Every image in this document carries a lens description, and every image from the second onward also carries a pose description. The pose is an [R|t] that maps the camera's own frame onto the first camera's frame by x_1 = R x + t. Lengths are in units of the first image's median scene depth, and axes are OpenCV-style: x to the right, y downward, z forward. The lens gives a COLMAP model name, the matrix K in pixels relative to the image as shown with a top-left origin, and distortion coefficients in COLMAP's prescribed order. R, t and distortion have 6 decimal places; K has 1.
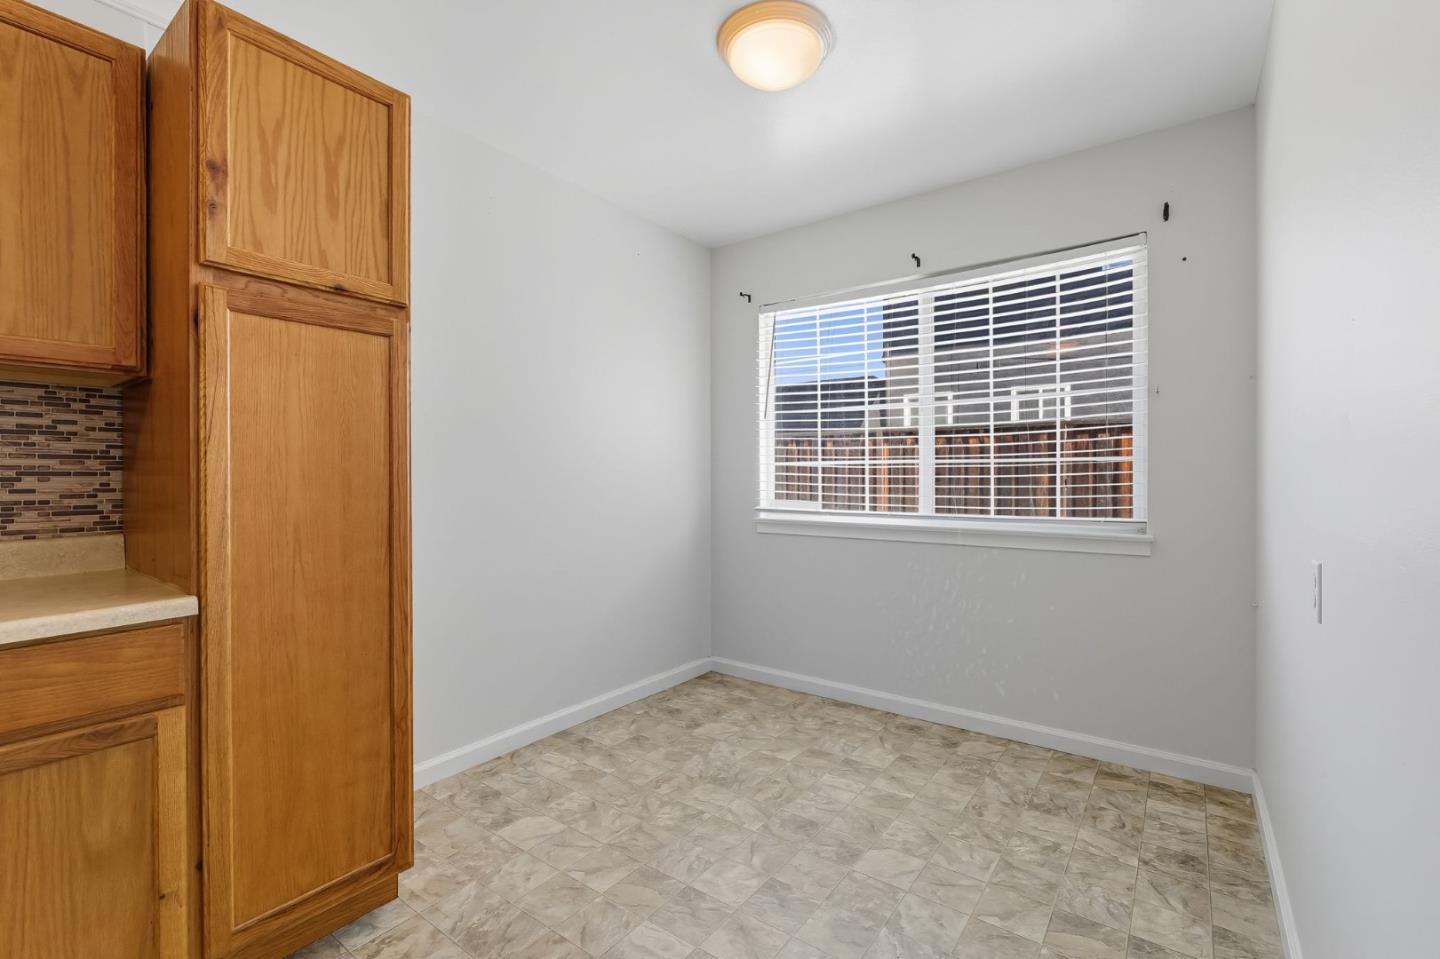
lens RADIAL K [[639.6, 0, 717.0], [0, 639.6, 474.9], [0, 0, 1]] dist [-0.007459, 0.000795]
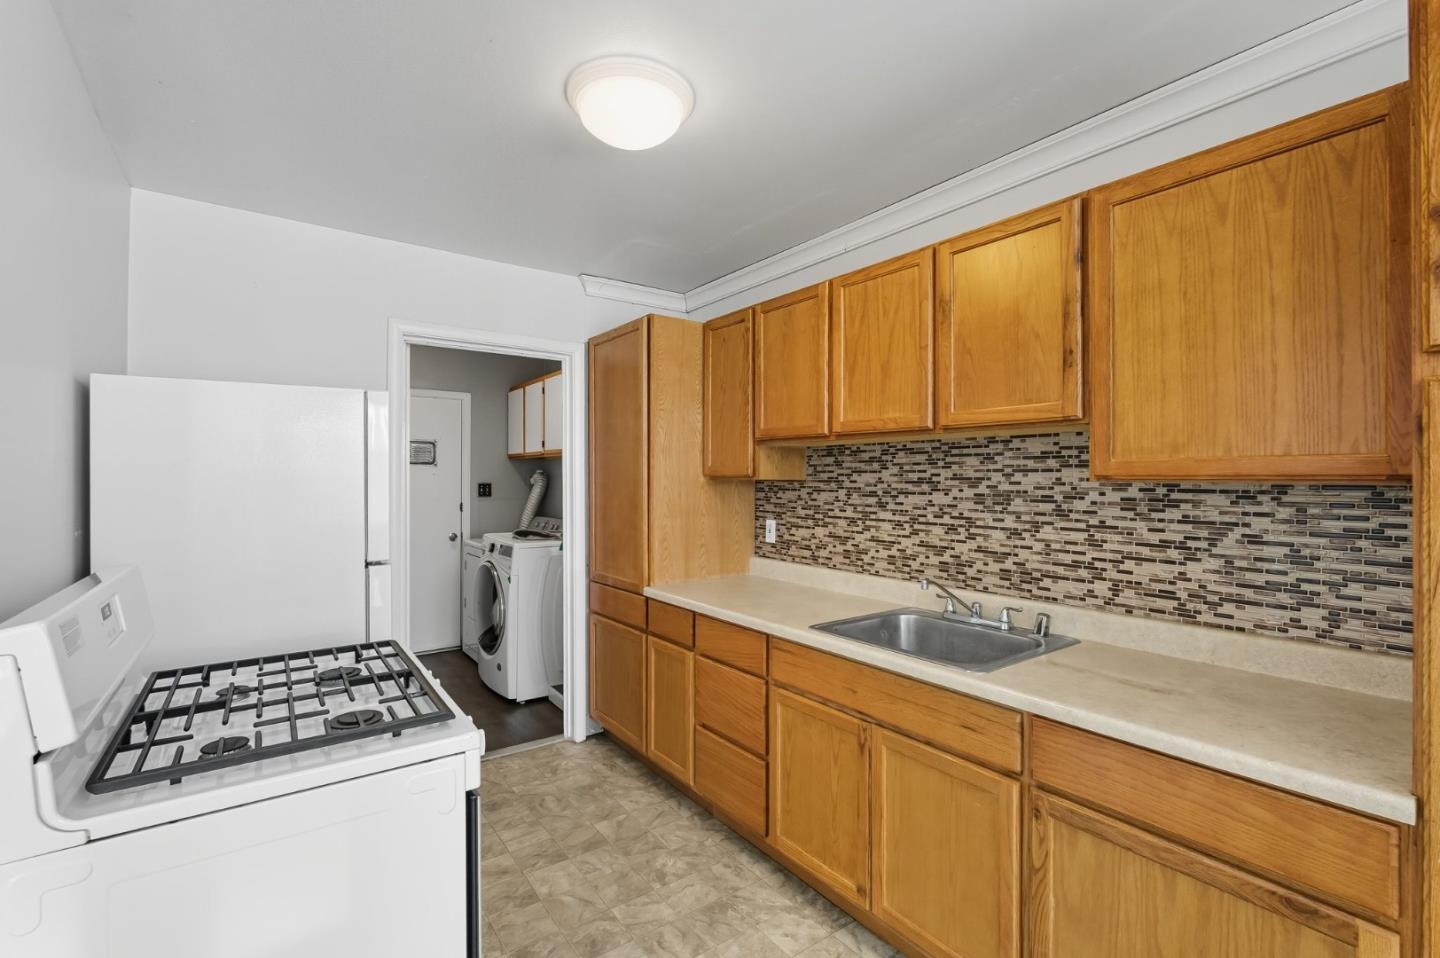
lens RADIAL K [[639.6, 0, 720.0], [0, 639.6, 472.2], [0, 0, 1]] dist [-0.007459, 0.000795]
pose [[-0.296931, -0.001917, -0.954897, 0.135993], [0.003207, 0.999990, -0.003005, -0.194116], [0.954894, -0.003955, -0.296921, 0.436233]]
